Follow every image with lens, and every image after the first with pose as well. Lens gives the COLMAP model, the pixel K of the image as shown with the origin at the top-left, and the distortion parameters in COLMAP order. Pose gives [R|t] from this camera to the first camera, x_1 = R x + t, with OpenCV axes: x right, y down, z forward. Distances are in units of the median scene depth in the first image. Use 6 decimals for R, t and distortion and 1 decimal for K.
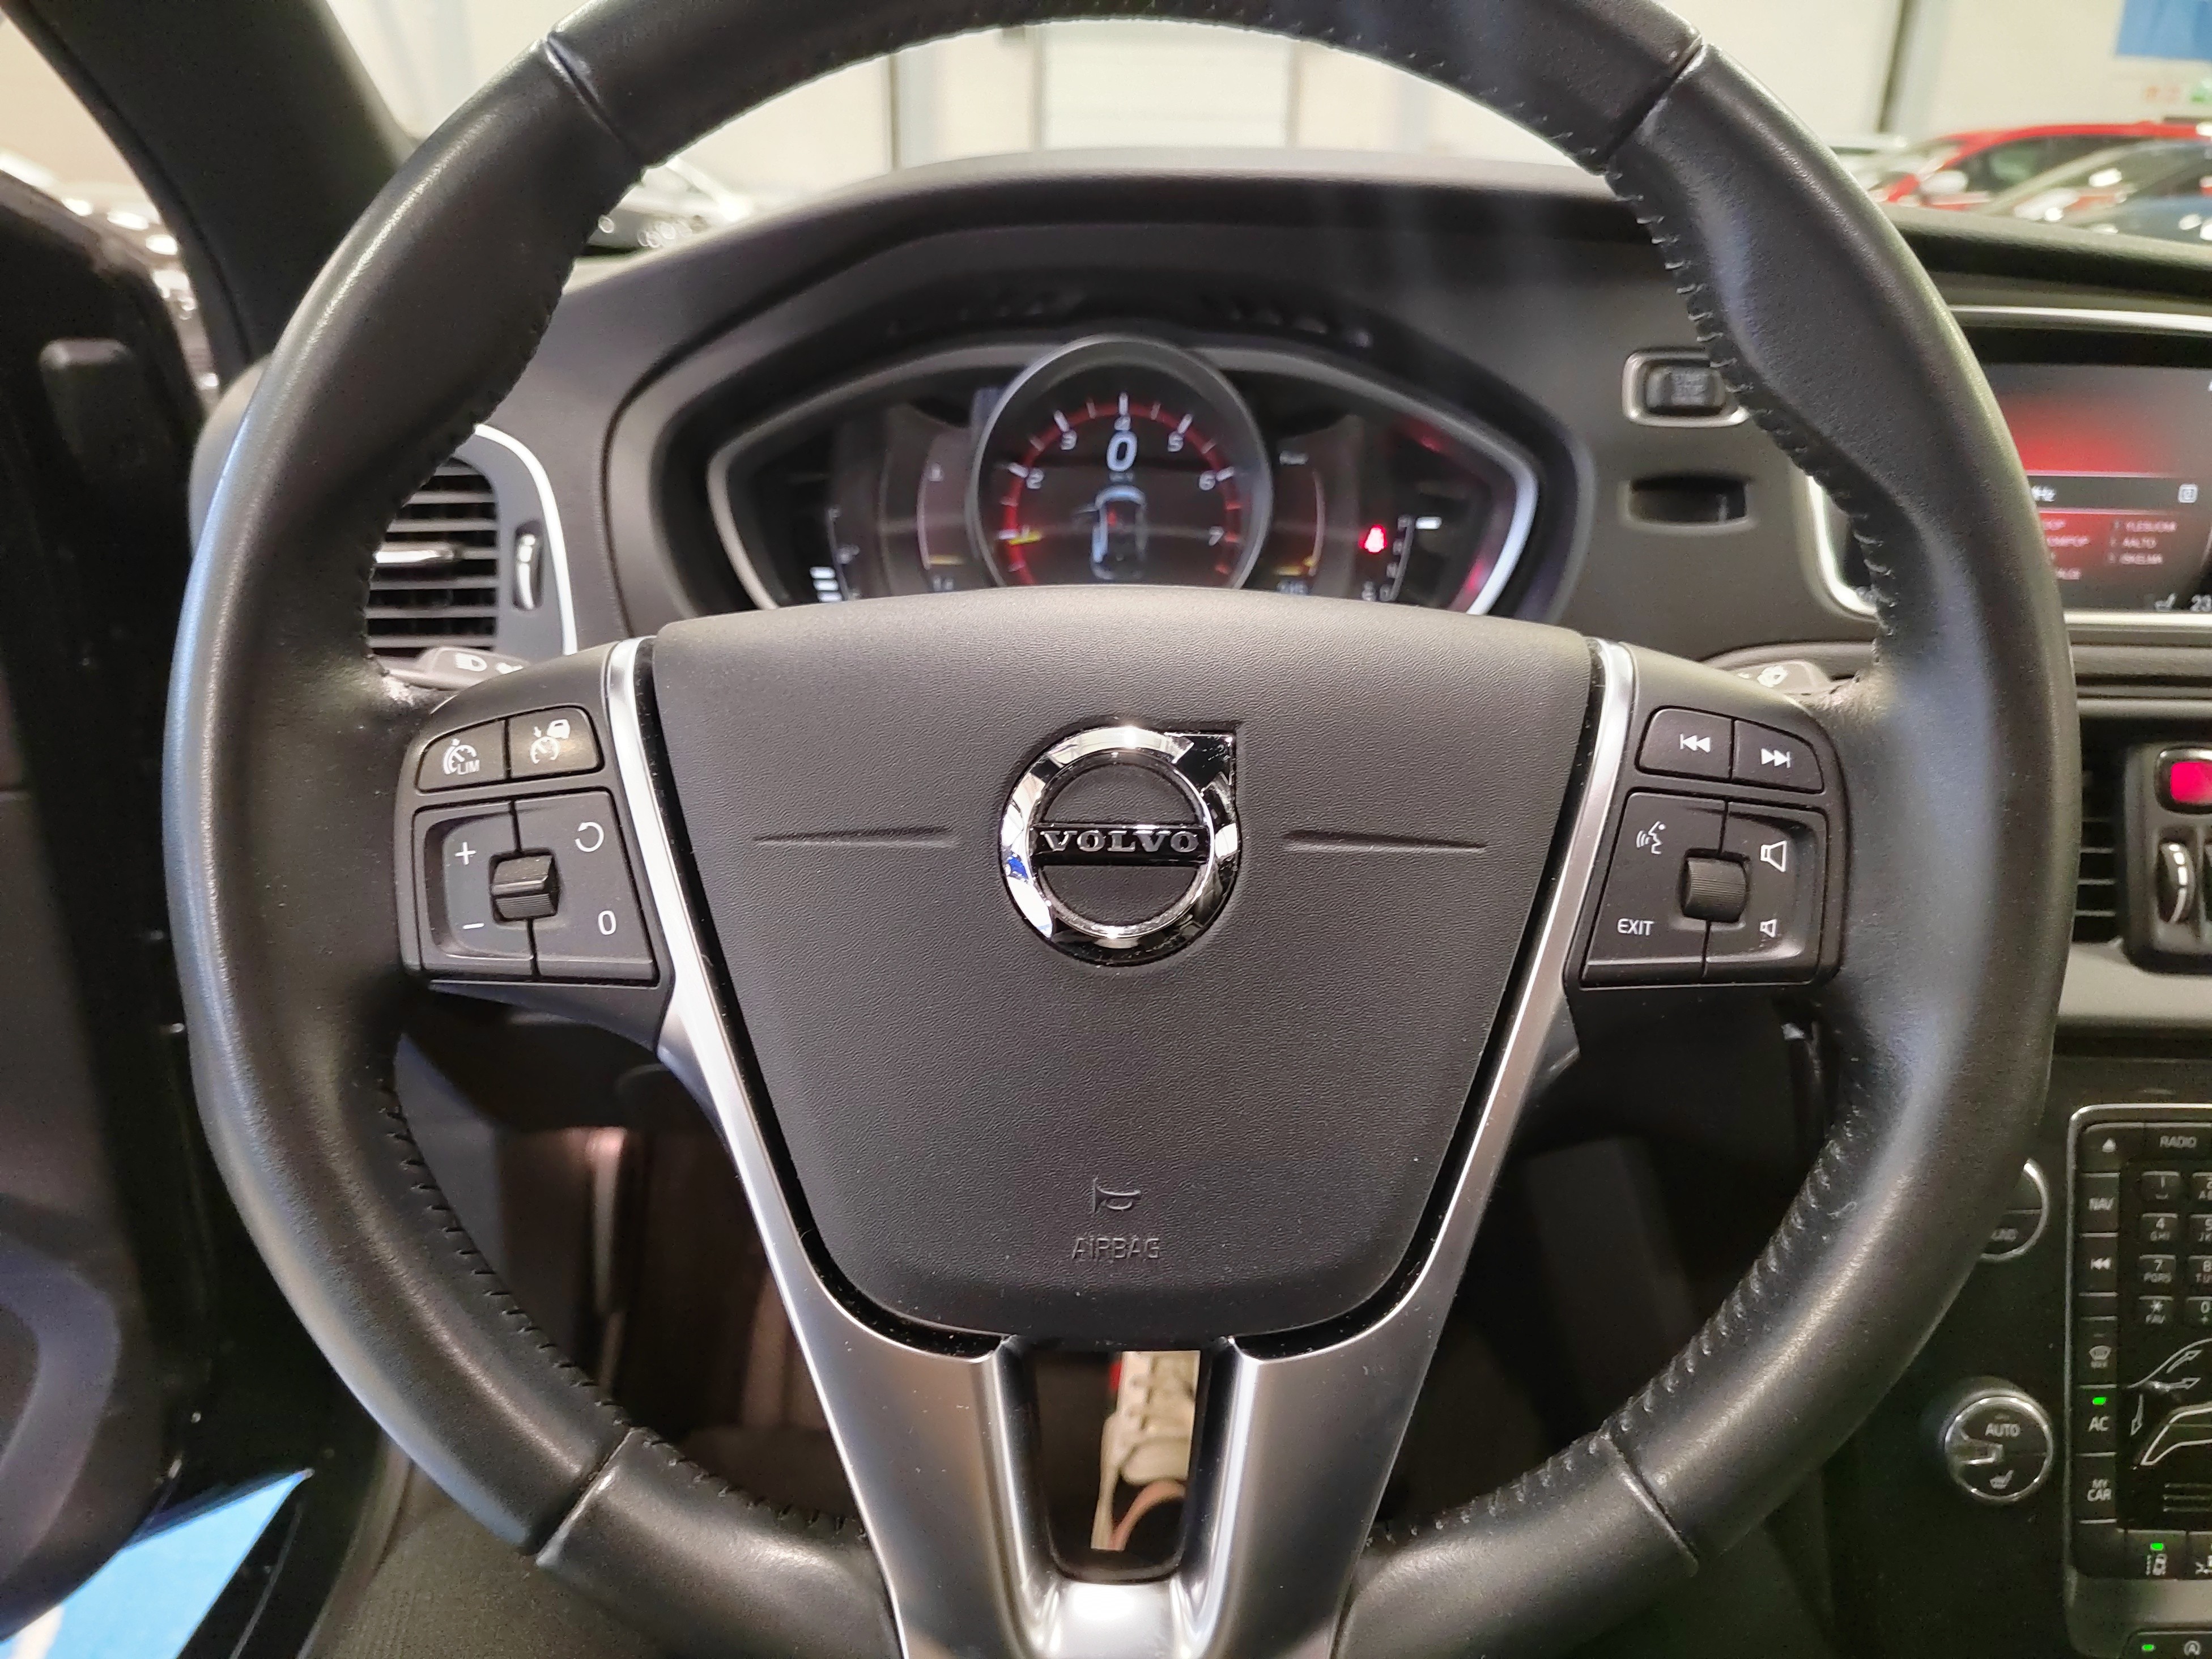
lens RADIAL K [[1558.7, 0, 1114.7], [0, 1558.7, 836.0], [0, 0, 1]] dist [0.001400, -0.003719]
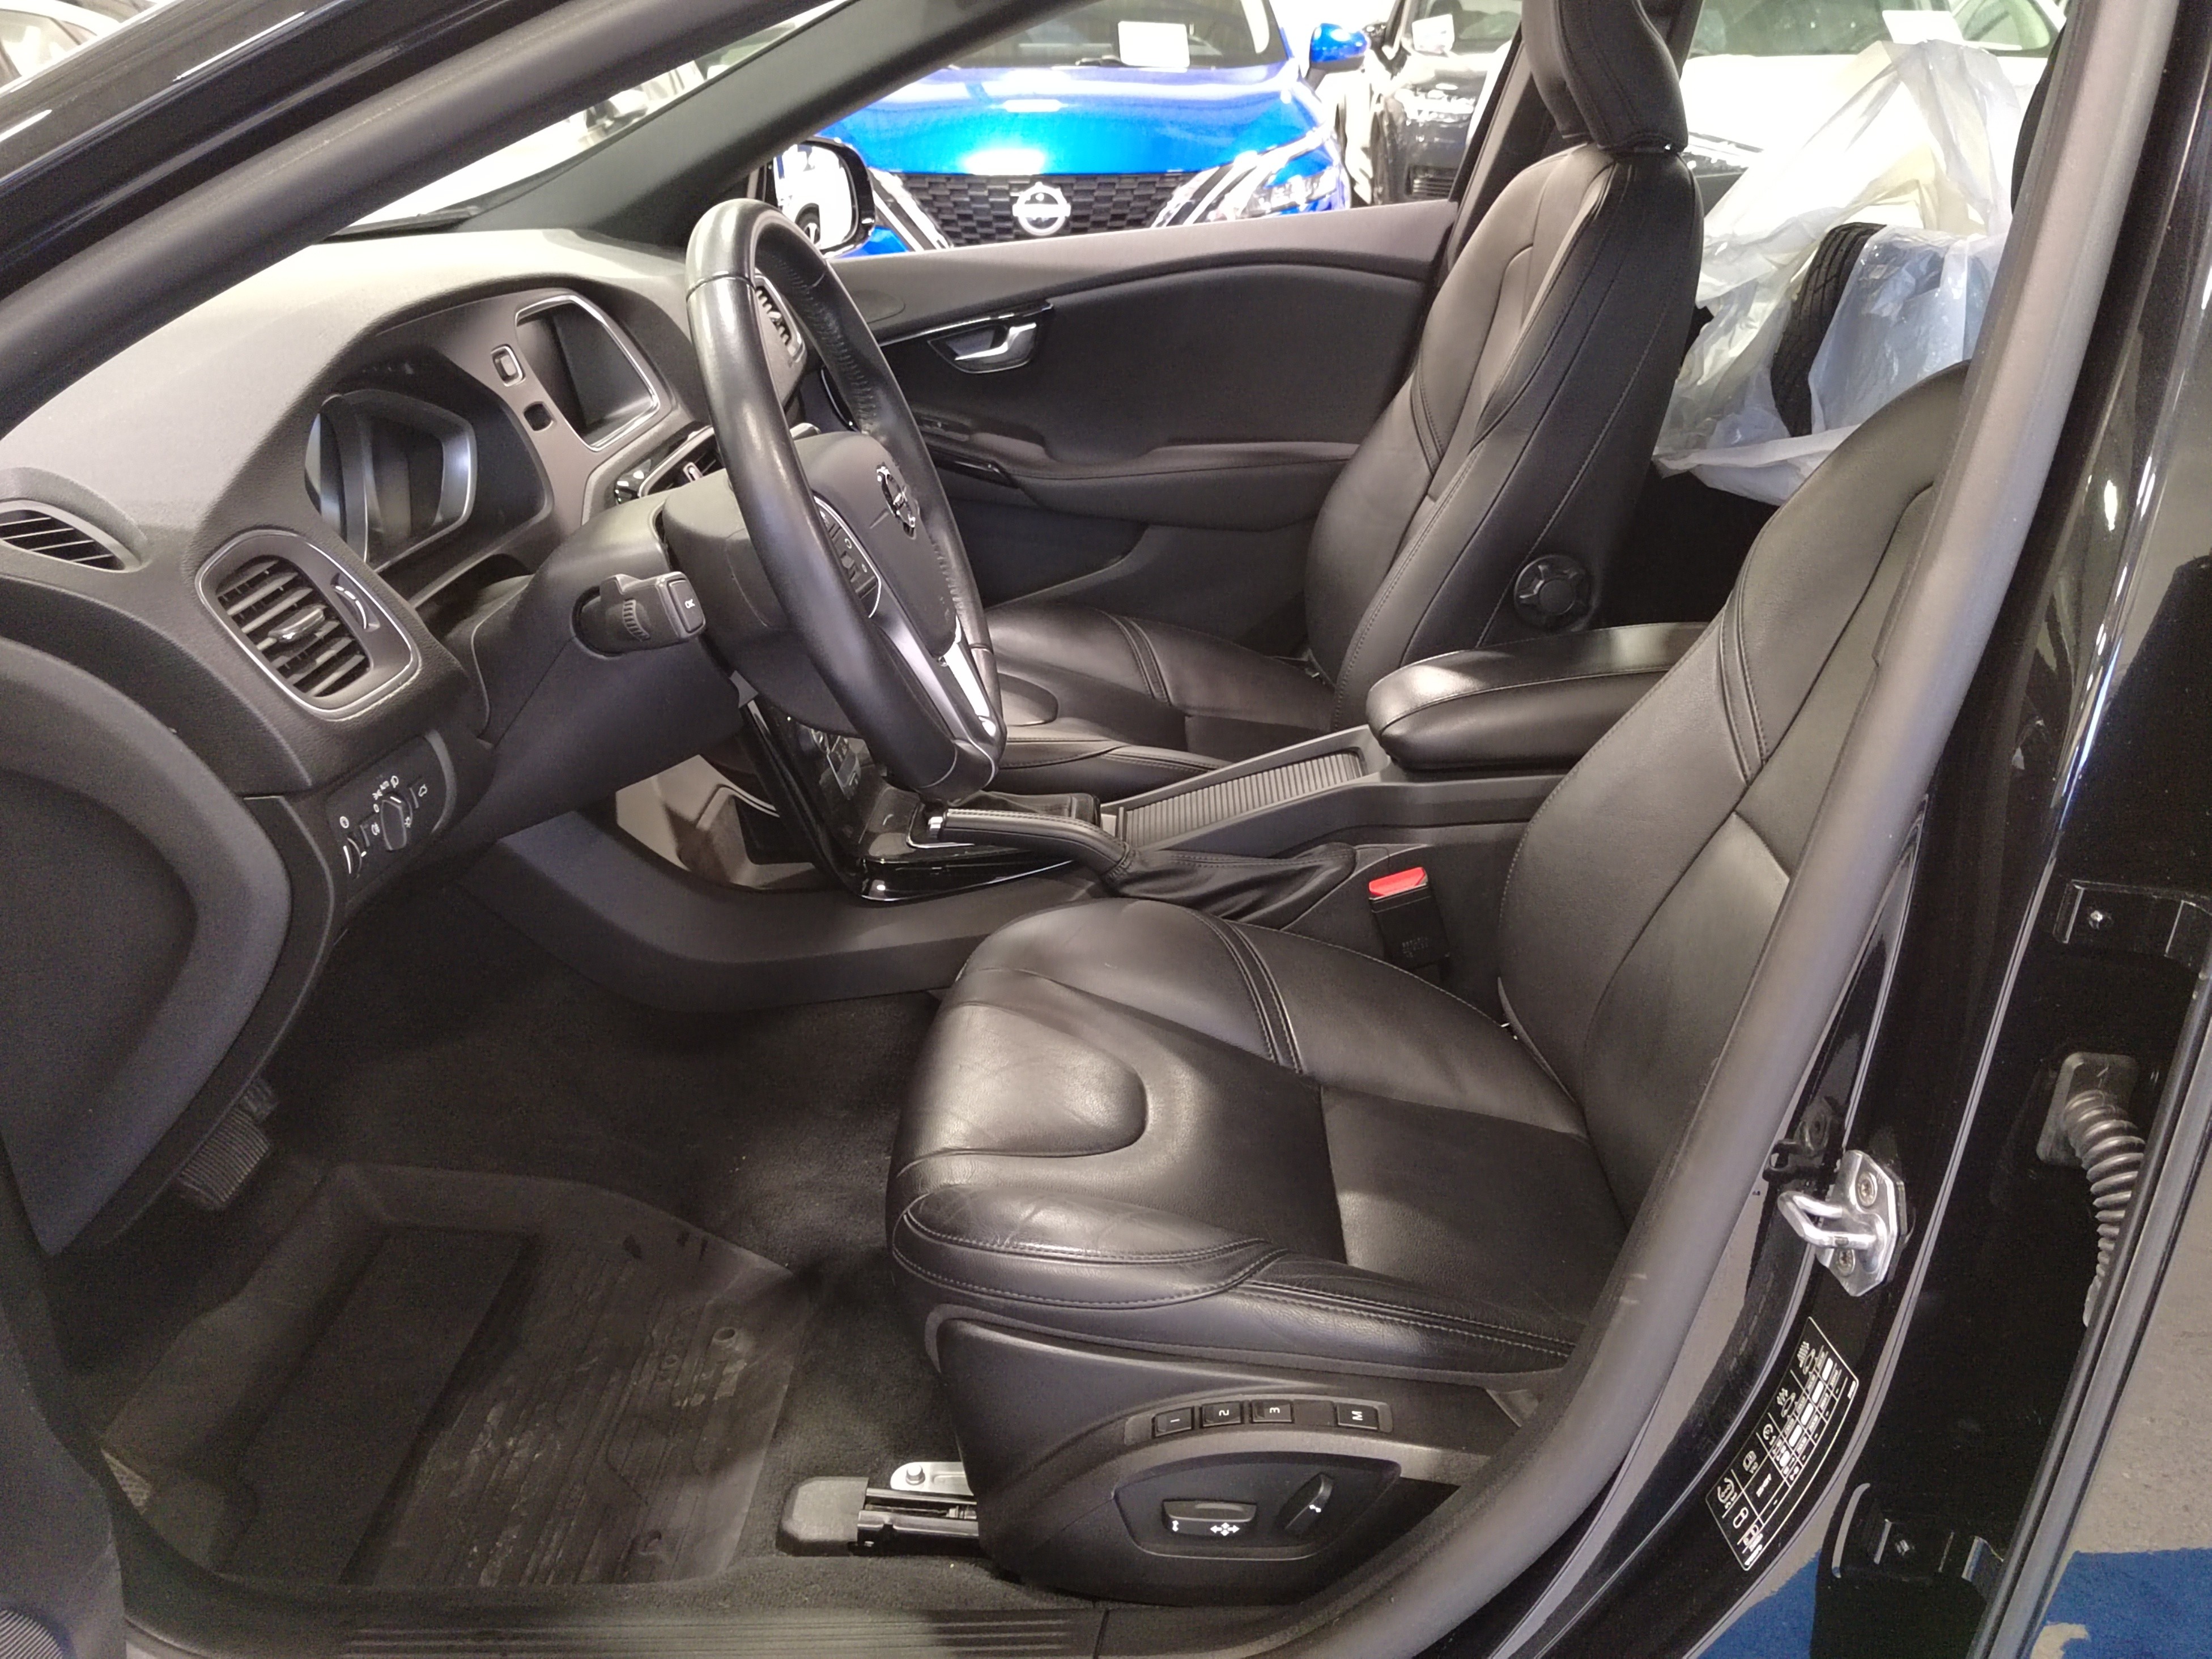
lens RADIAL K [[1845.4, 0, 1106.9], [0, 1845.4, 832.3], [0, 0, 1]] dist [0.055640, -0.078738]
pose [[0.028485, -0.401240, 0.915530, -2.200708], [0.390915, 0.847430, 0.359232, -0.362279], [-0.919986, 0.347661, 0.180989, 0.073659]]
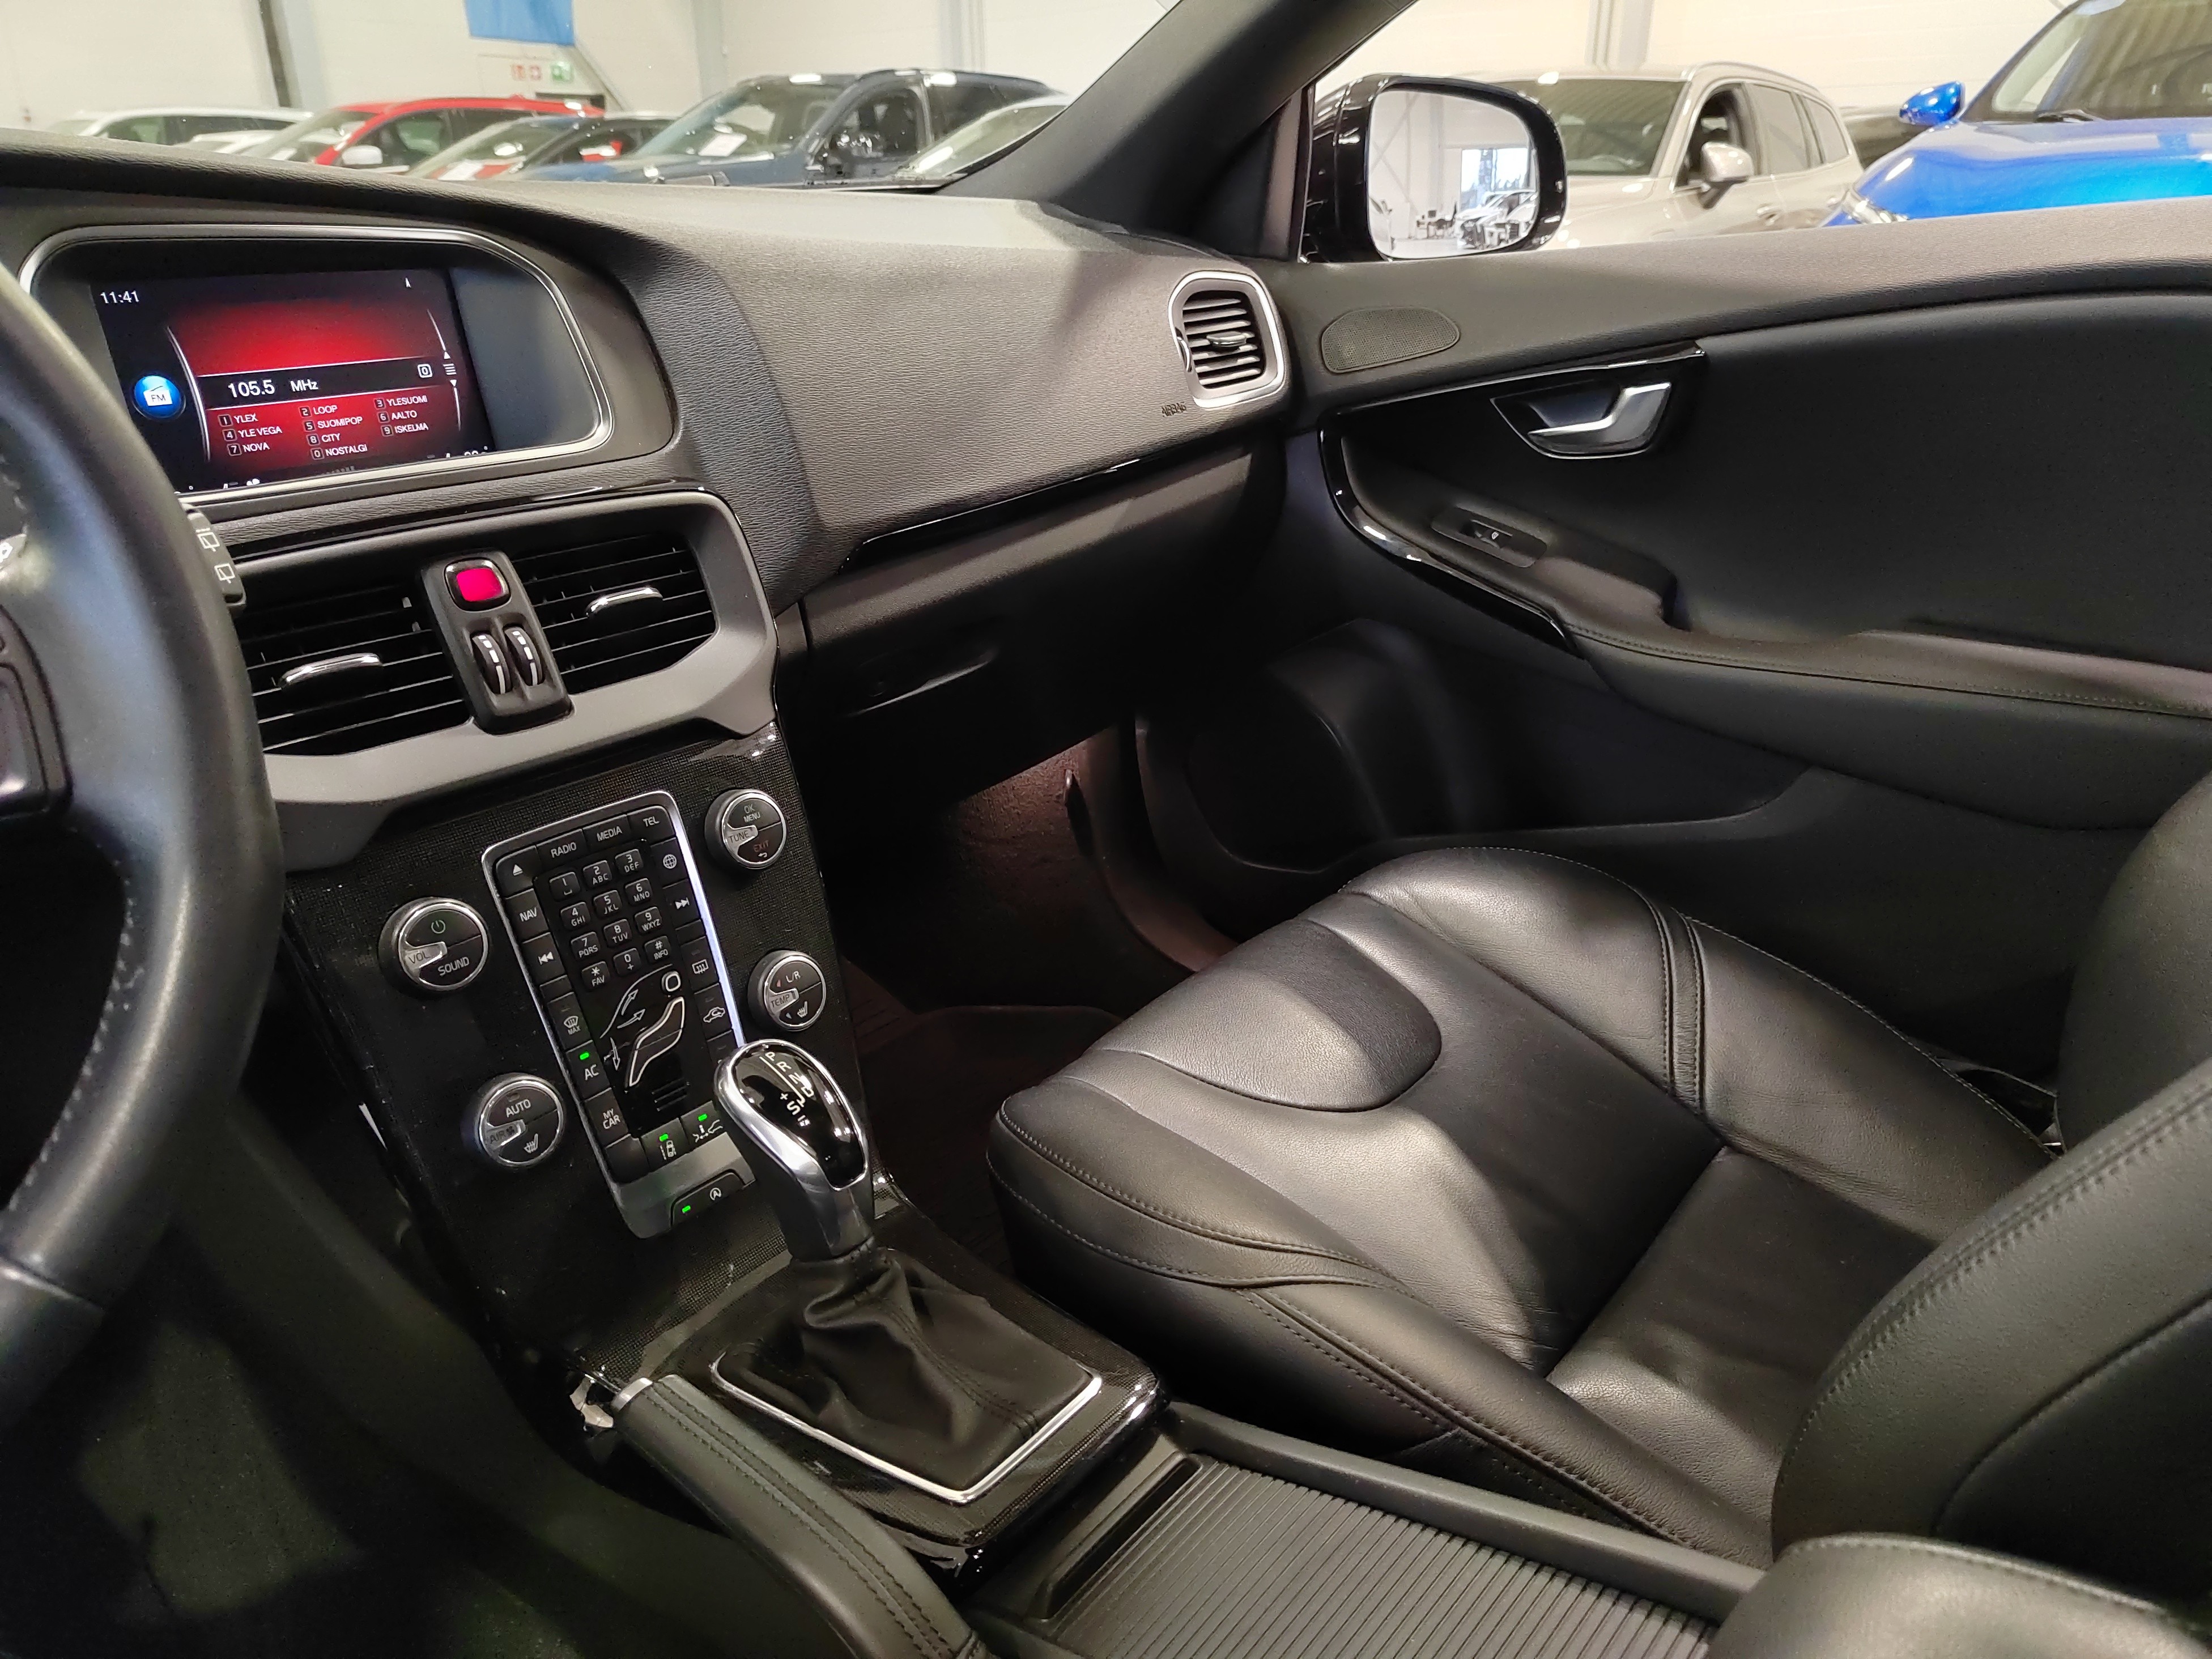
lens RADIAL K [[1510.3, 0, 1095.1], [0, 1510.3, 836.0], [0, 0, 1]] dist [0.074523, -0.104253]
pose [[0.648181, -0.323497, 0.689355, 0.088004], [0.309229, 0.939094, 0.149934, 0.129100], [-0.695872, 0.115984, 0.708738, -0.222972]]
